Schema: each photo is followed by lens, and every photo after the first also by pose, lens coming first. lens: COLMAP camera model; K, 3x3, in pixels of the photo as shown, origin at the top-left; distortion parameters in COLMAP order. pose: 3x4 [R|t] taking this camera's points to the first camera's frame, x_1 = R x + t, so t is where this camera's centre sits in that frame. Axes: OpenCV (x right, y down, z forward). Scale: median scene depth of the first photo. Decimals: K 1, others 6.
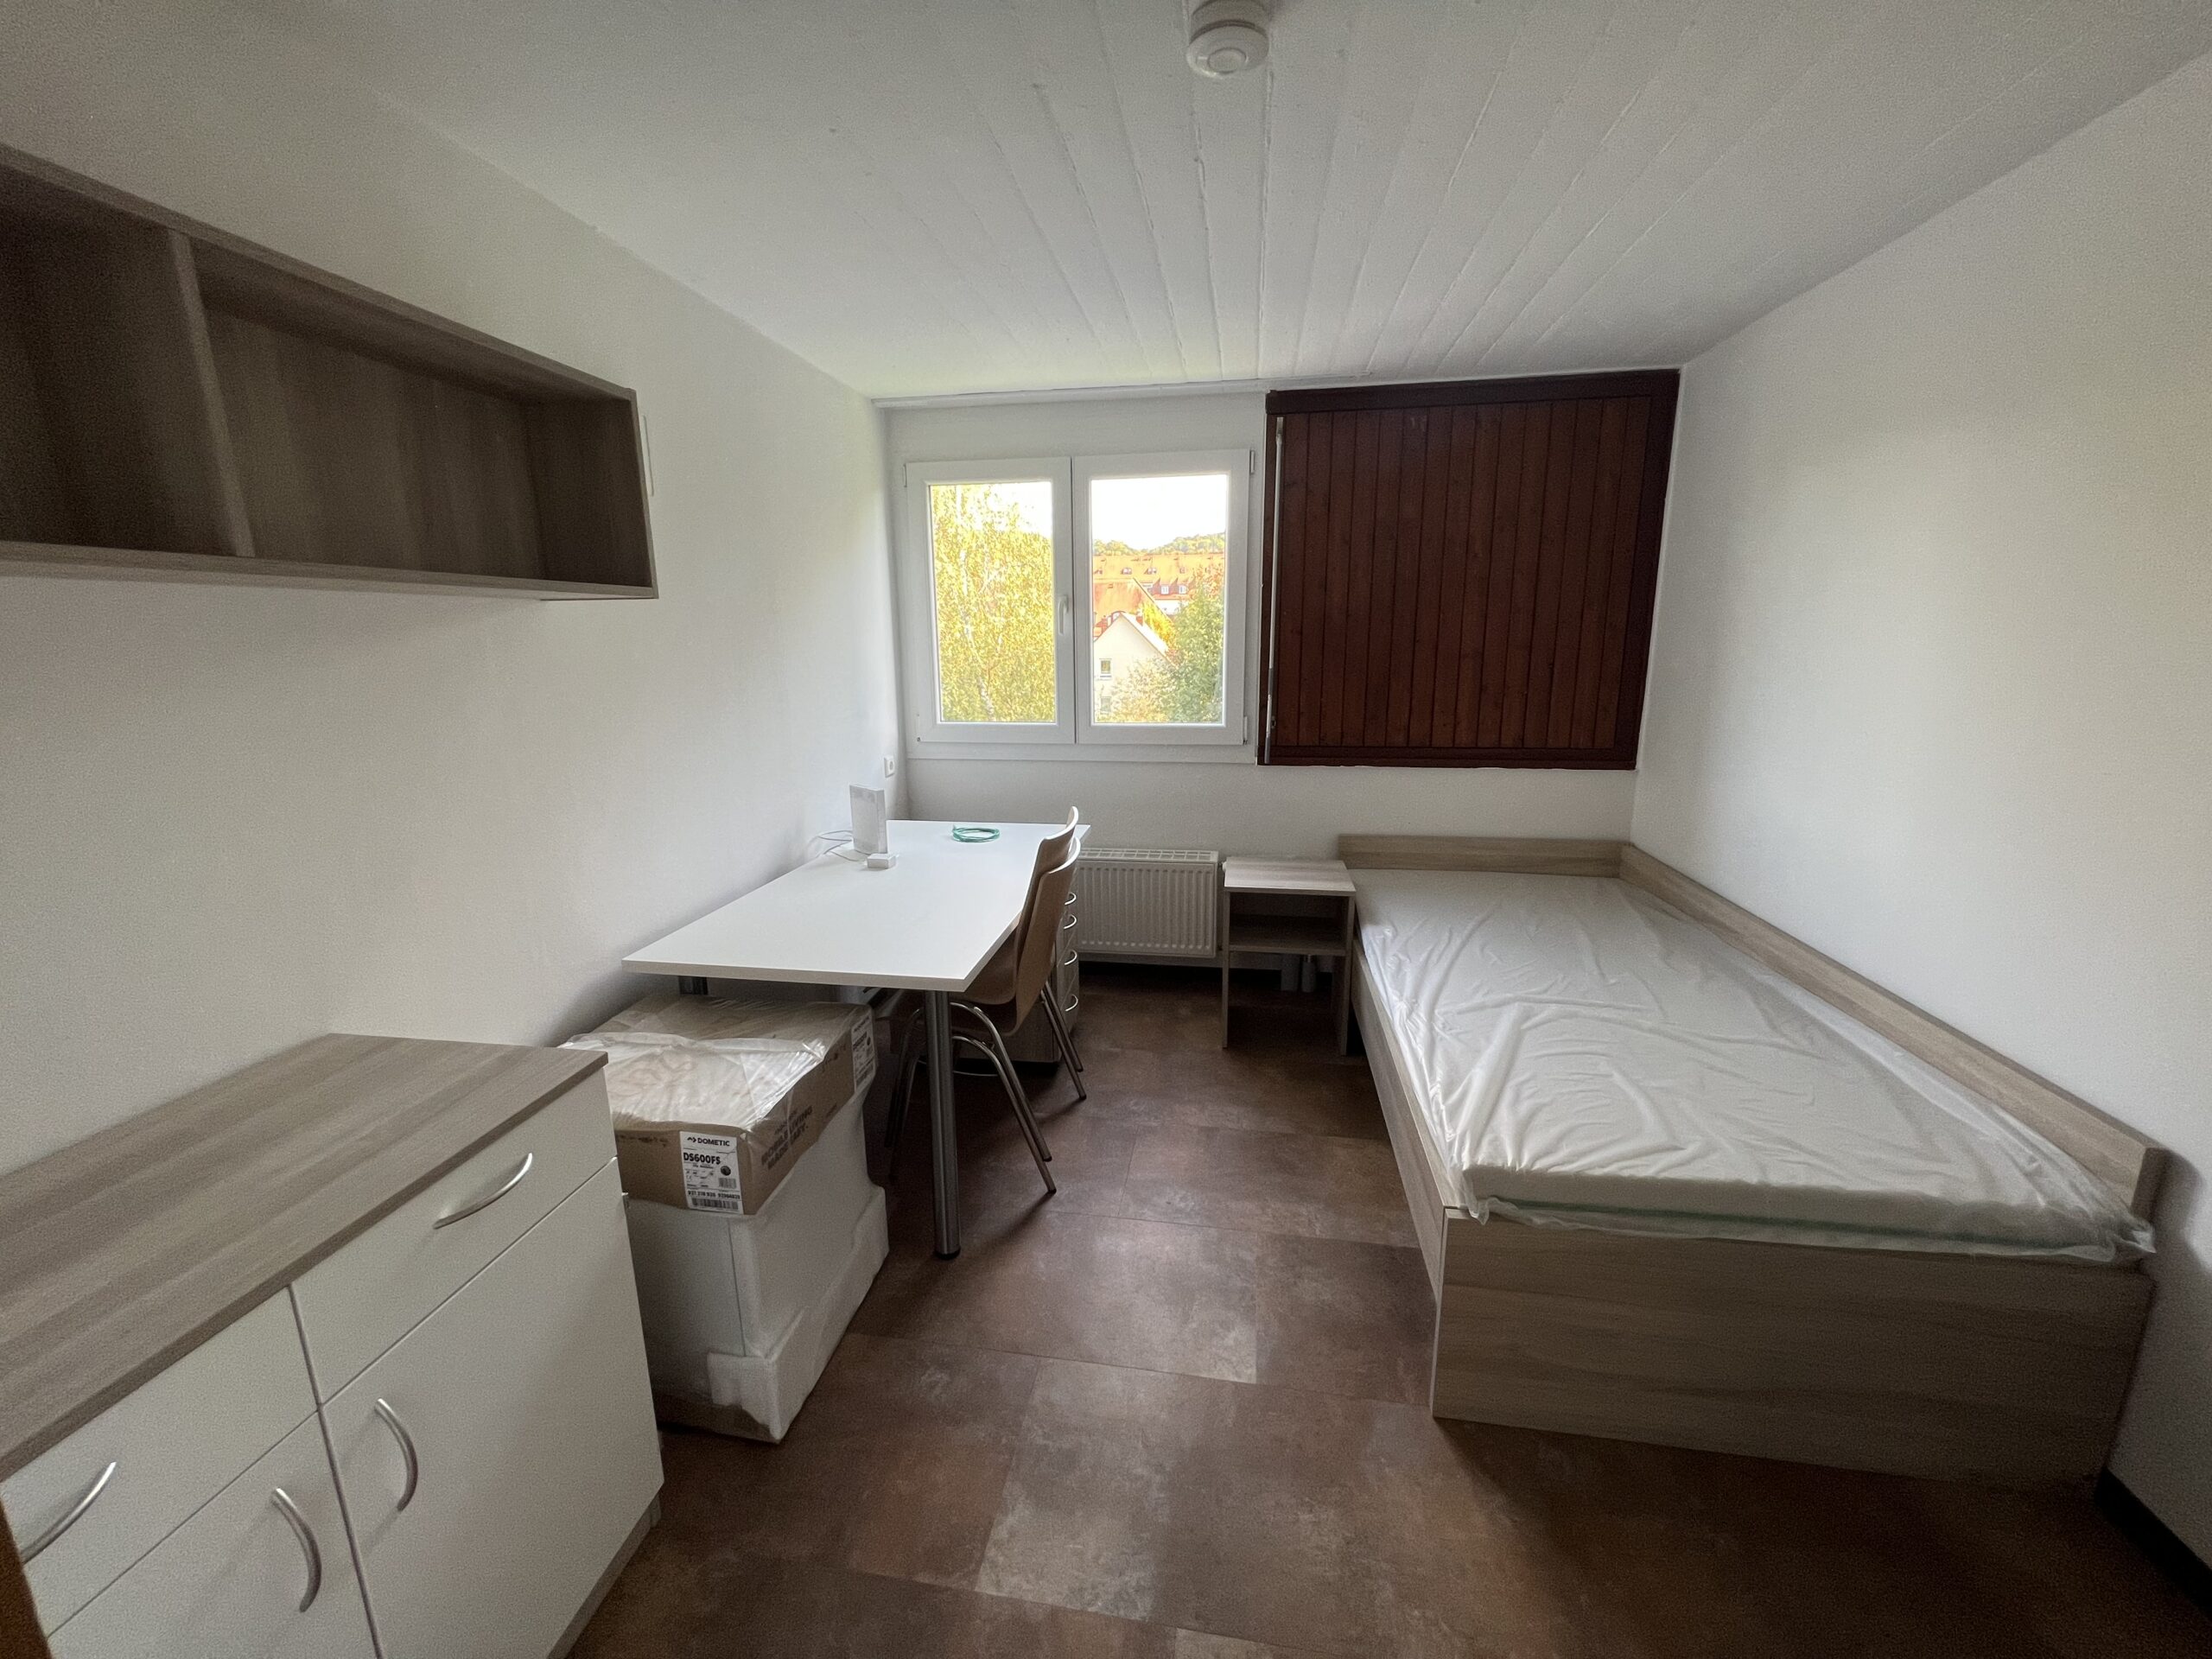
lens RADIAL K [[892.3, 0, 1106.0], [0, 892.3, 829.5], [0, 0, 1]] dist [0.003541, -0.000075]
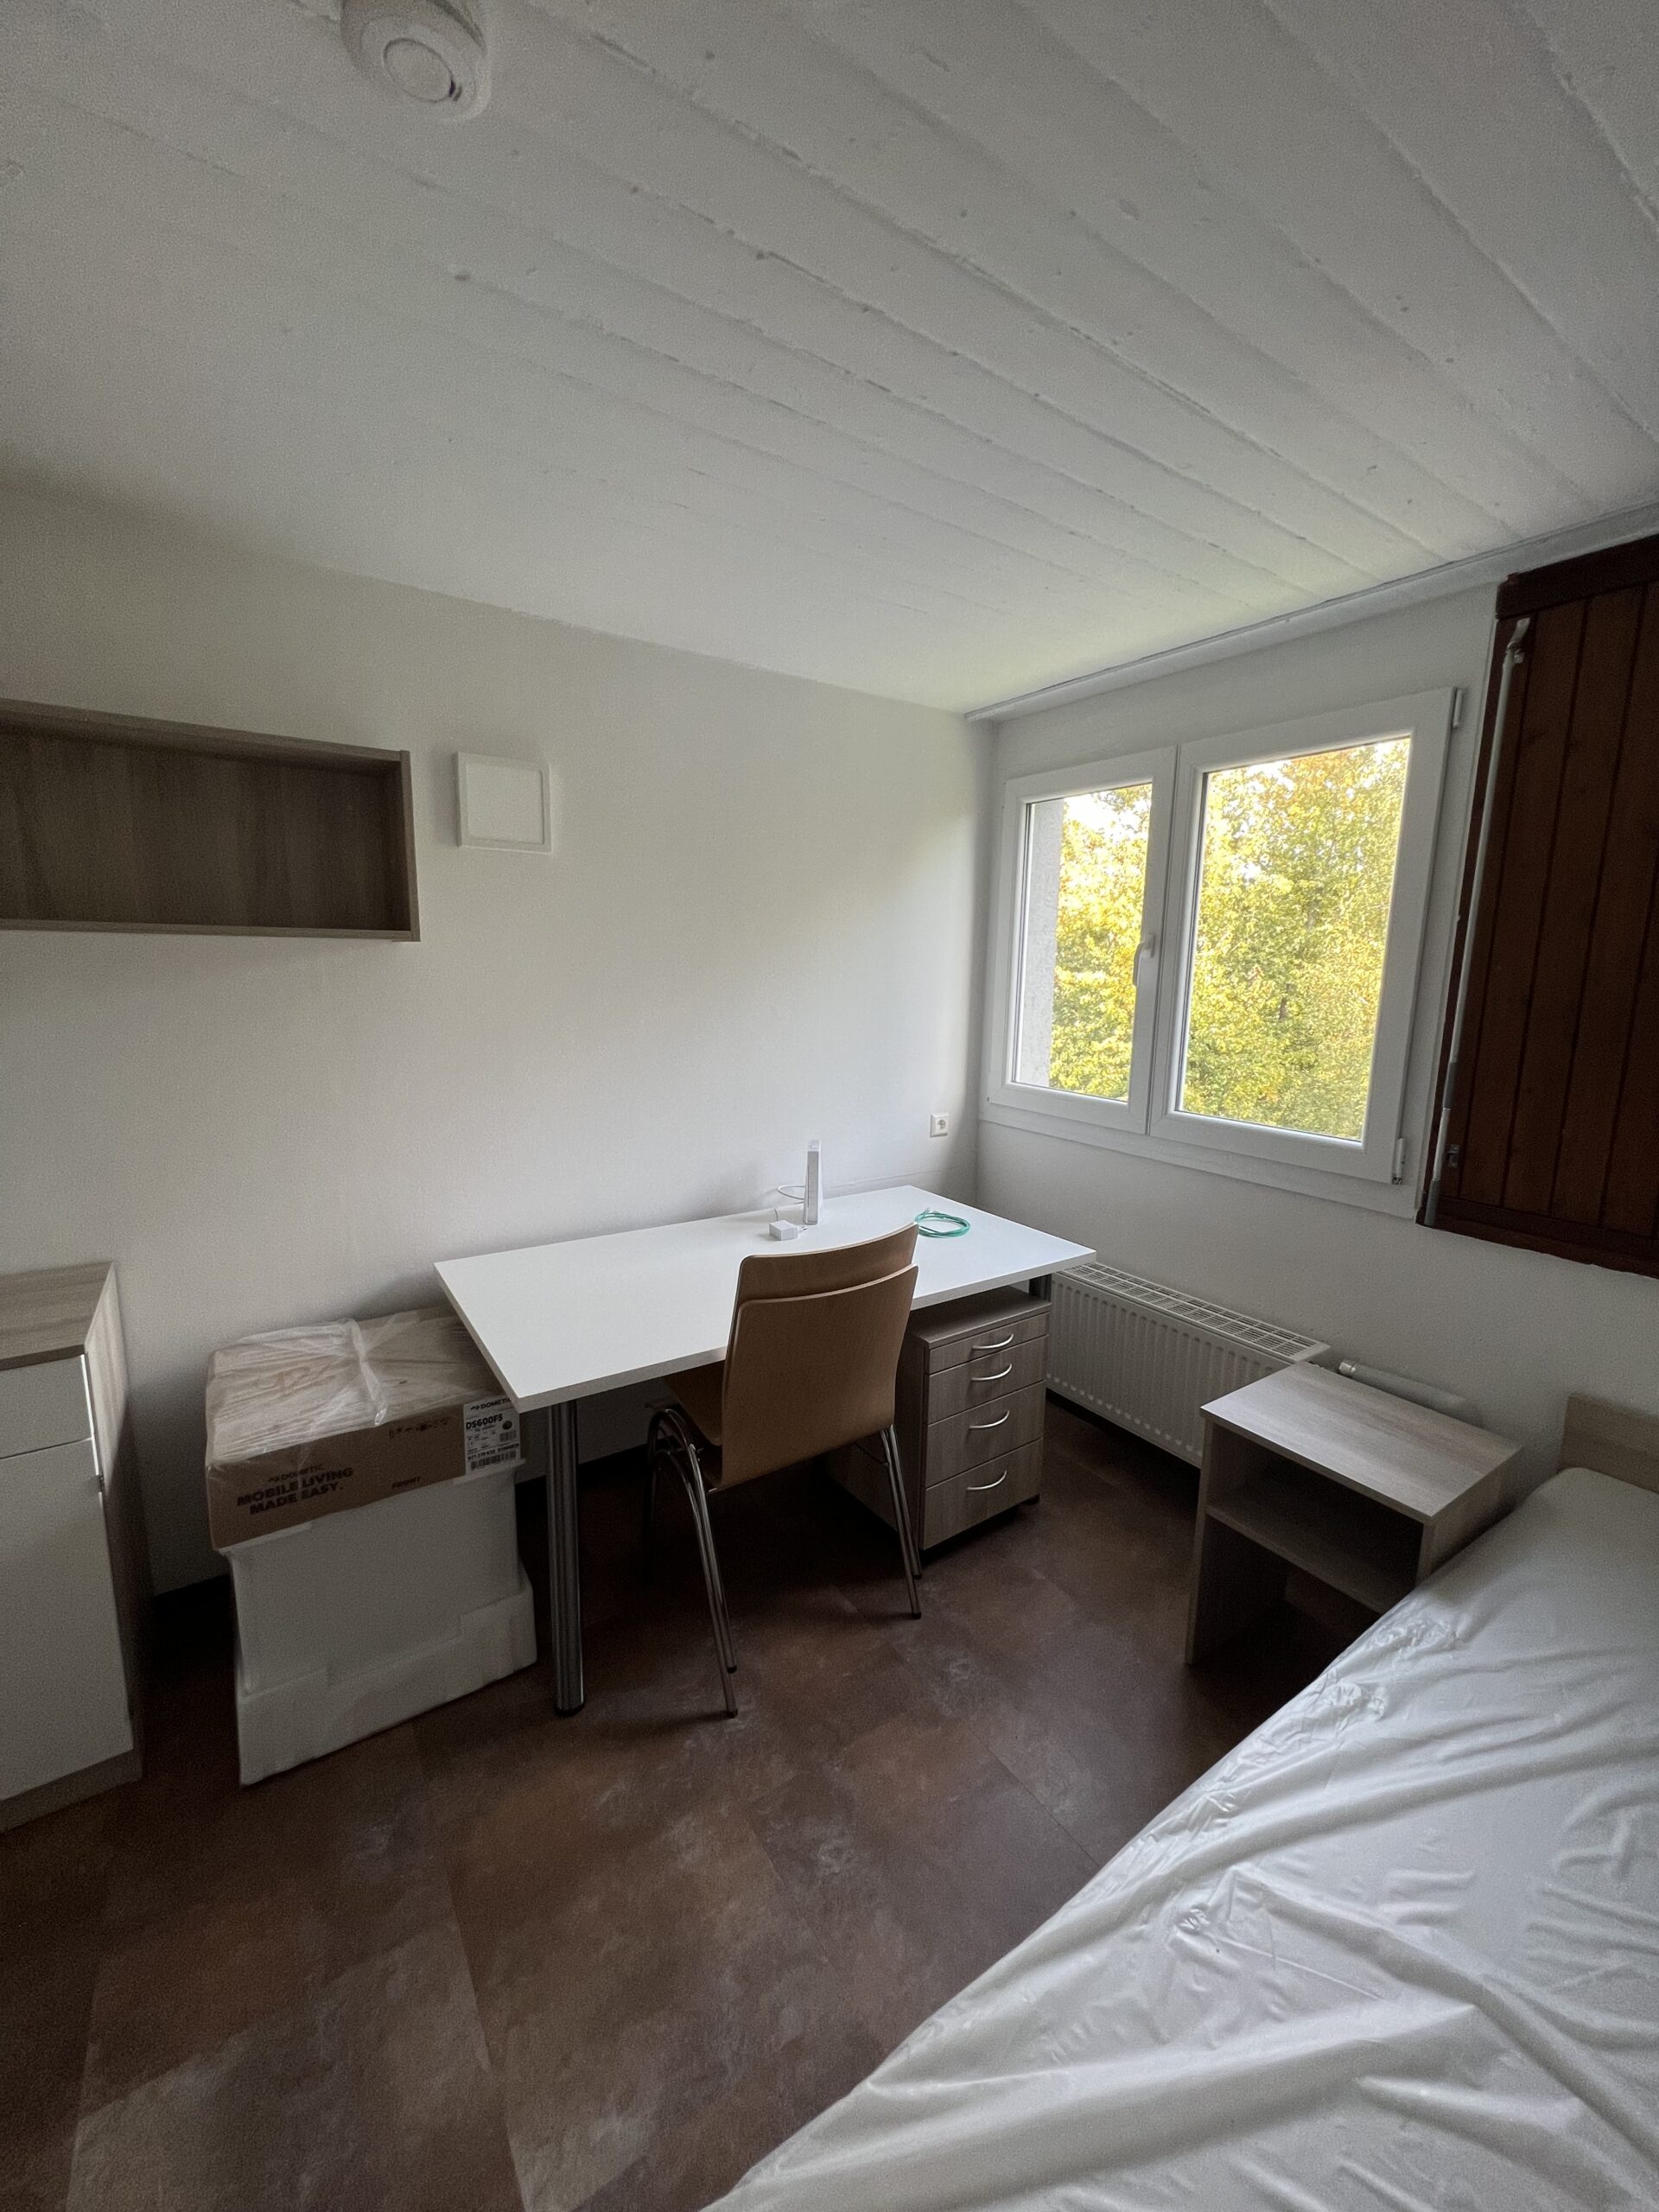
lens RADIAL K [[892.3, 0, 829.5], [0, 892.3, 1106.0], [0, 0, 1]] dist [0.003541, -0.000075]
pose [[0.681774, 0.142603, -0.717530, 0.356250], [-0.183388, 0.982815, 0.021076, -0.101270], [0.708204, 0.117217, 0.696209, 0.358659]]
